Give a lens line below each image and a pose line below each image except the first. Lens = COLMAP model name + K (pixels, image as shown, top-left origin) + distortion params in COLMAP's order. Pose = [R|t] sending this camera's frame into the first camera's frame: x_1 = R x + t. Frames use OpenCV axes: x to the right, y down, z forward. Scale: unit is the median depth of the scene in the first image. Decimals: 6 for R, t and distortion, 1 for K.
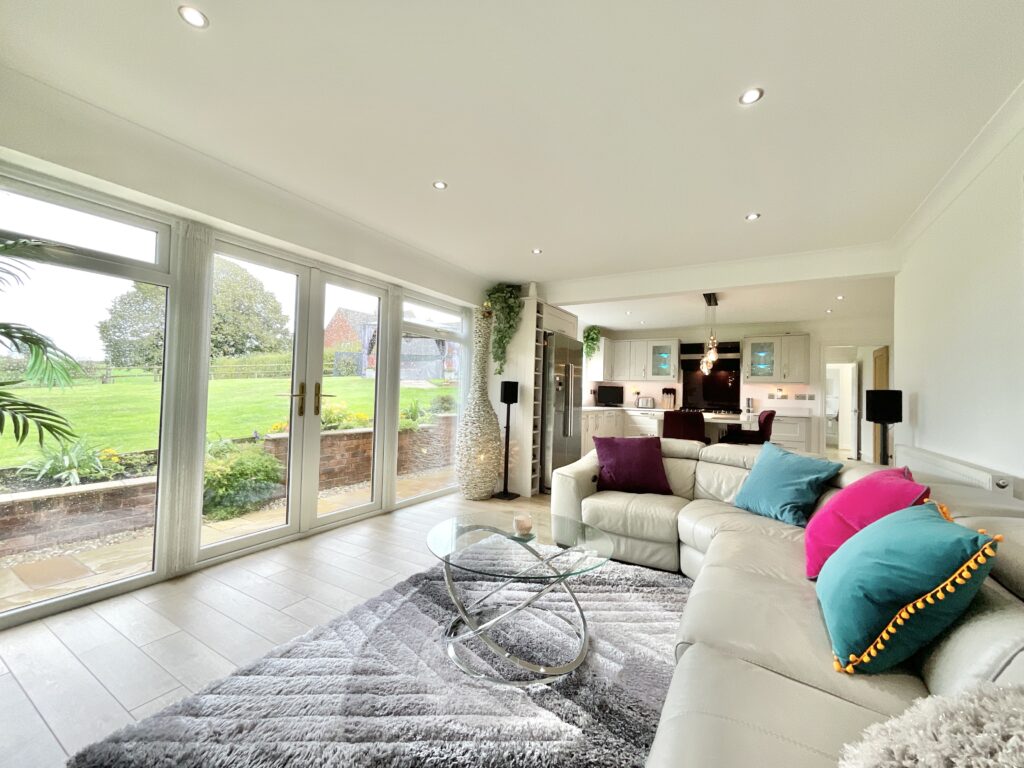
lens RADIAL K [[412.8, 0, 512.0], [0, 412.8, 384.0], [0, 0, 1]] dist [-0.001543, -0.000479]
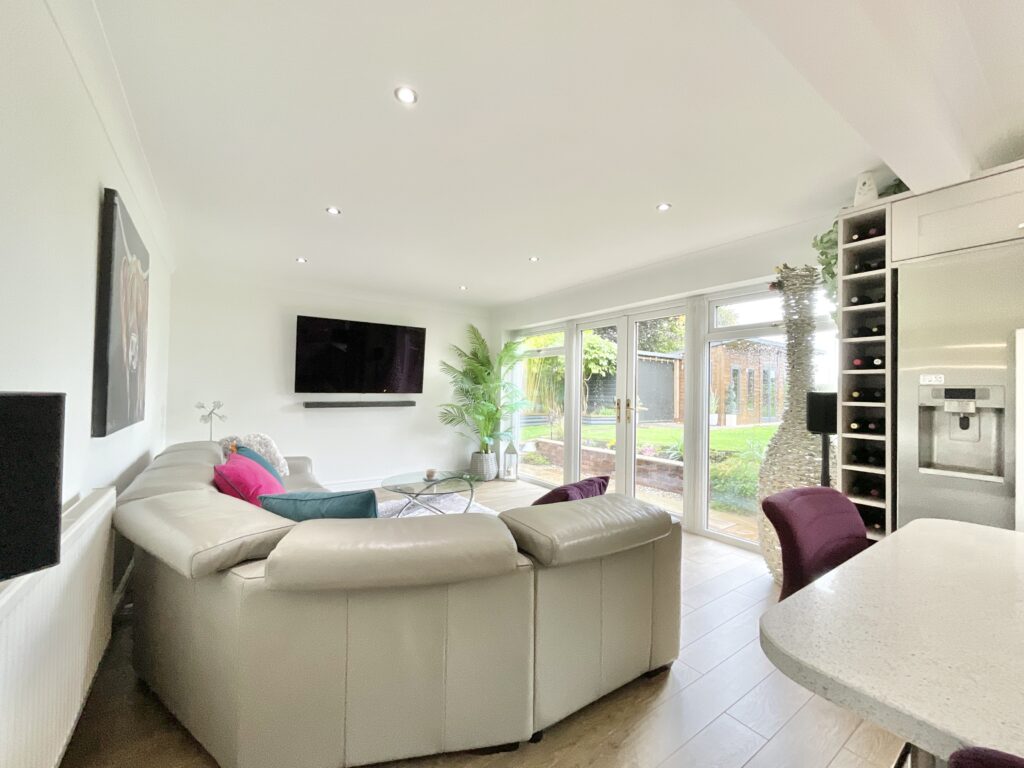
lens RADIAL K [[412.8, 0, 512.0], [0, 412.8, 384.0], [0, 0, 1]] dist [-0.001543, -0.000479]
pose [[-0.421214, -0.048825, -0.905646, 0.415969], [-0.007326, 0.998700, -0.050435, 0.008788], [0.906932, -0.014609, -0.421025, 0.552297]]
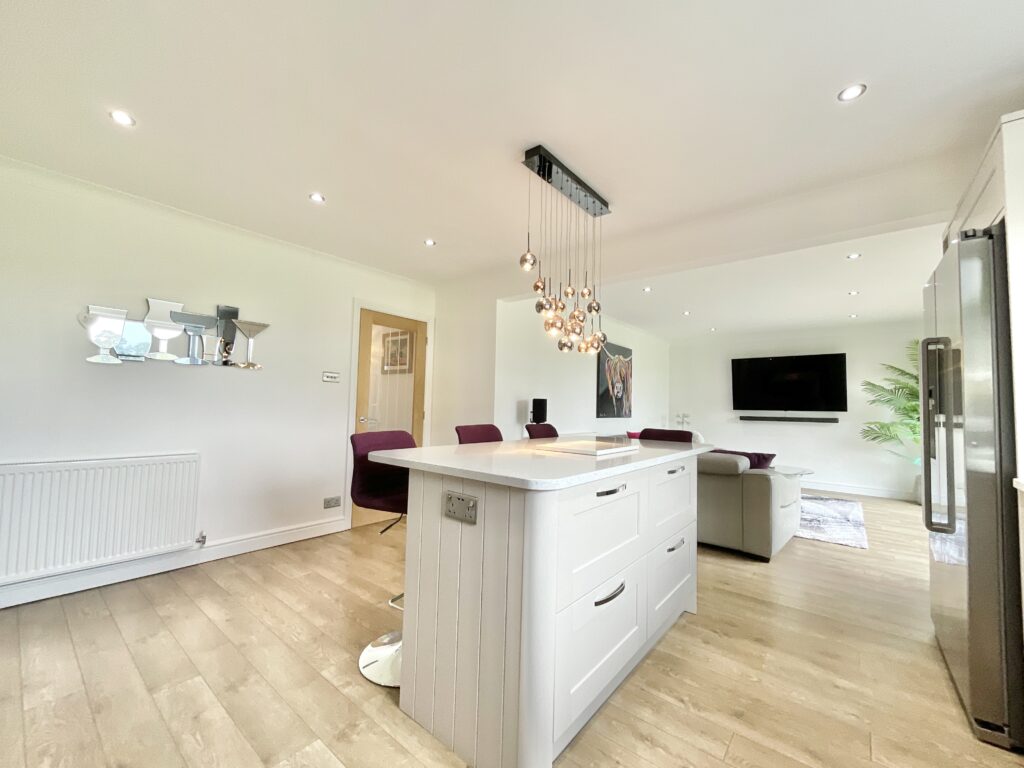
lens RADIAL K [[412.8, 0, 512.0], [0, 412.8, 384.0], [0, 0, 1]] dist [-0.001543, -0.000479]
pose [[-0.986305, -0.042103, 0.159466, 0.336130], [-0.054148, 0.995937, -0.071956, 0.030727], [-0.155788, -0.079605, -0.984578, 1.033825]]
